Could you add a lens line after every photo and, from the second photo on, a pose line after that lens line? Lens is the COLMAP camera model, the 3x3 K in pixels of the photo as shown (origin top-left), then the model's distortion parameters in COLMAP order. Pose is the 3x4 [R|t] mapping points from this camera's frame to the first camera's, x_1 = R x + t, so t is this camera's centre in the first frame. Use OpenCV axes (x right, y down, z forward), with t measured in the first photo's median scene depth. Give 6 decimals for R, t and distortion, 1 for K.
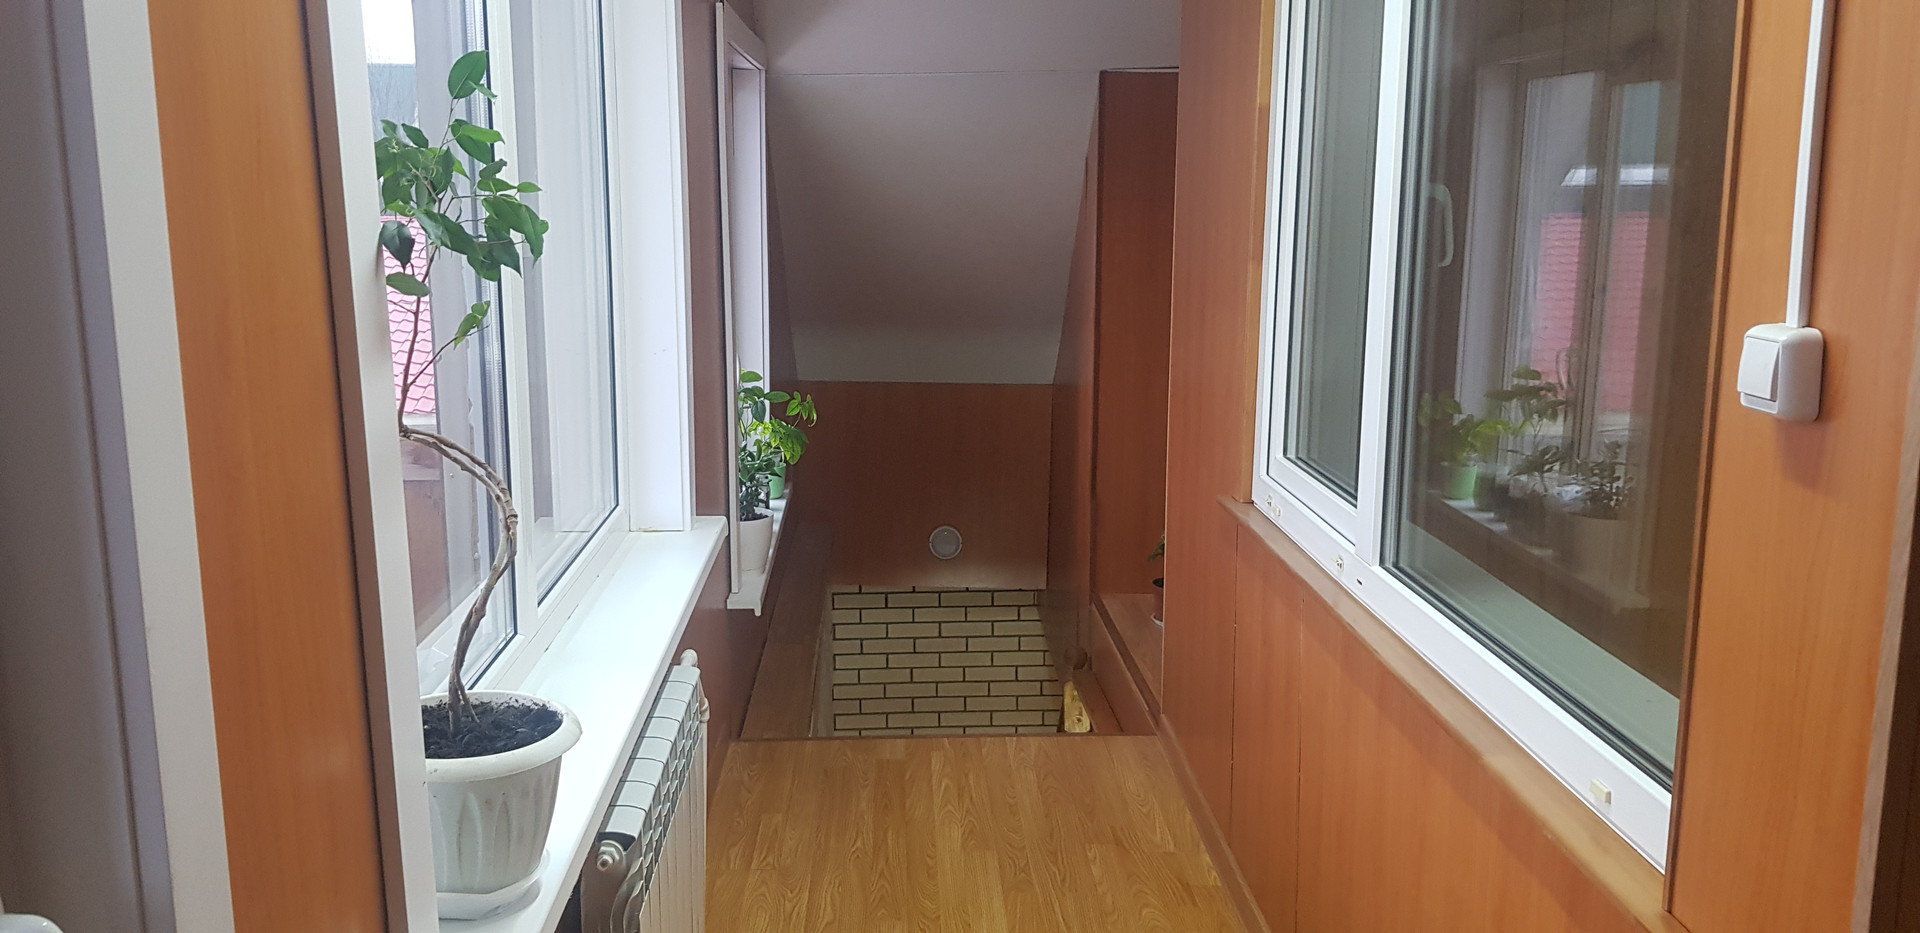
lens RADIAL K [[1453.0, 0, 897.0], [0, 1453.0, 463.5], [0, 0, 1]] dist [0.063458, -0.116902]
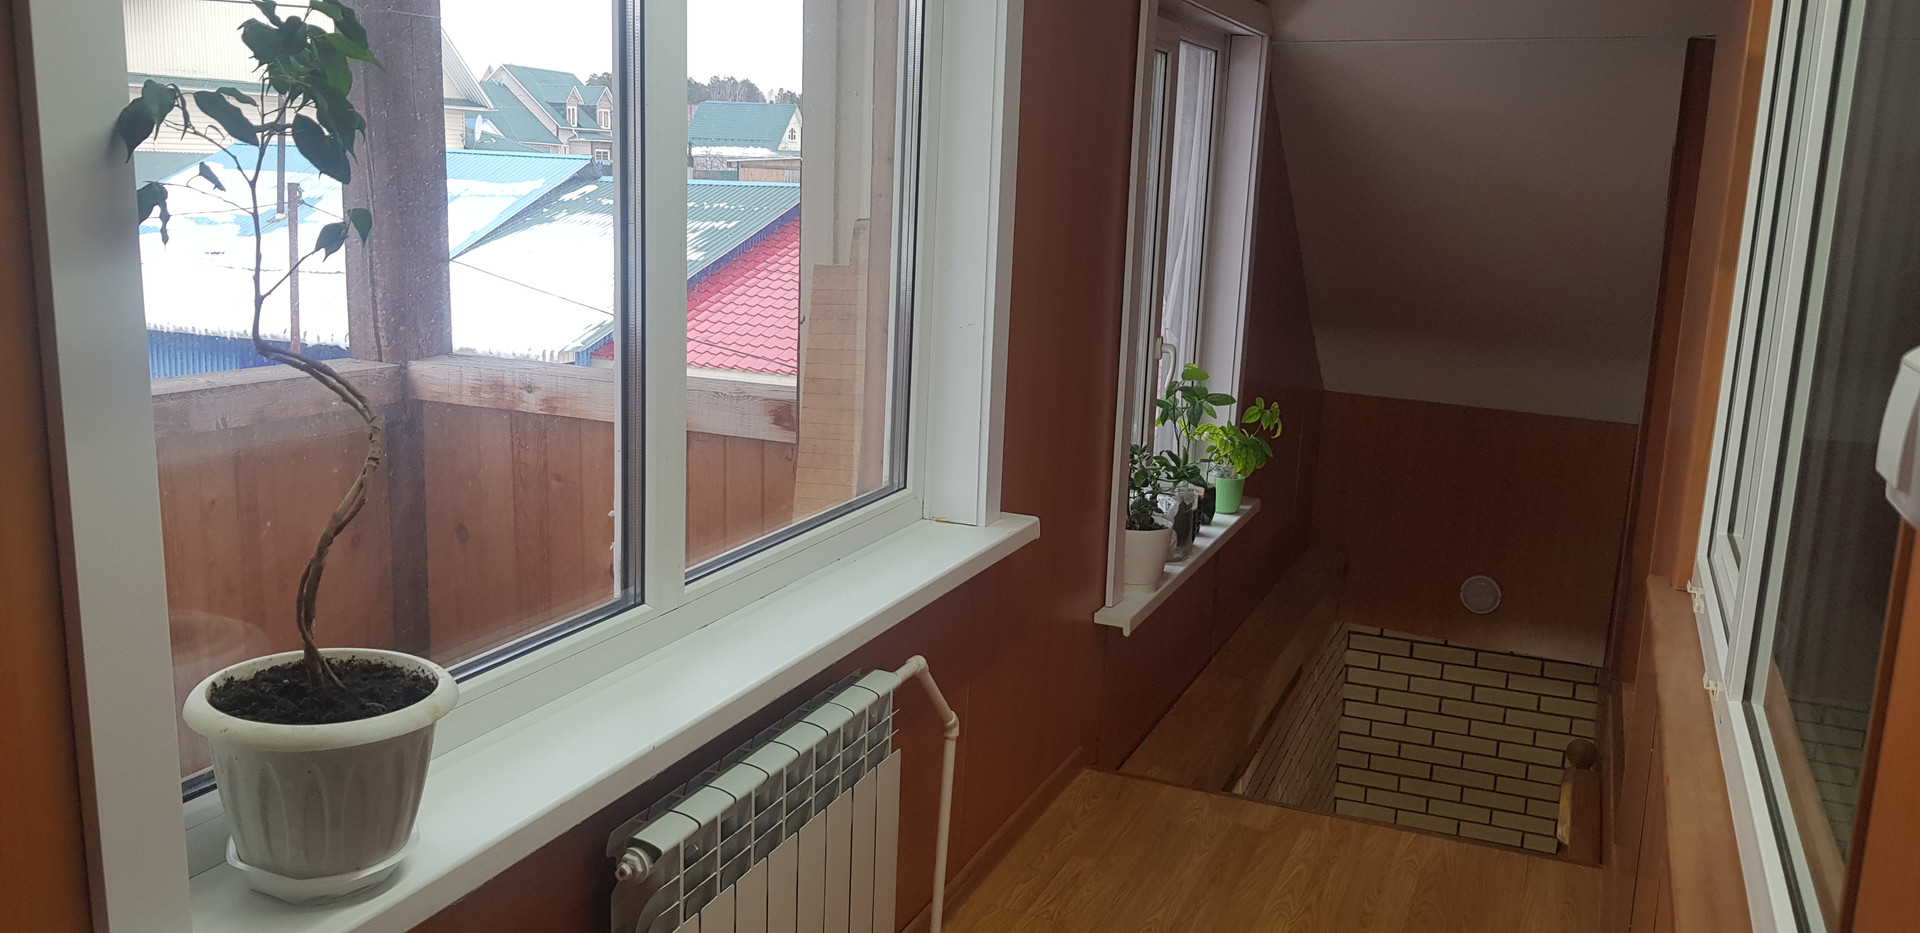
lens RADIAL K [[1471.8, 0, 933.6], [0, 1471.8, 465.3], [0, 0, 1]] dist [0.032260, -0.005797]
pose [[0.911483, 0.117633, -0.394158, 0.111871], [-0.118062, 0.992734, 0.023257, -0.005505], [0.394030, 0.025337, 0.918748, 0.093085]]
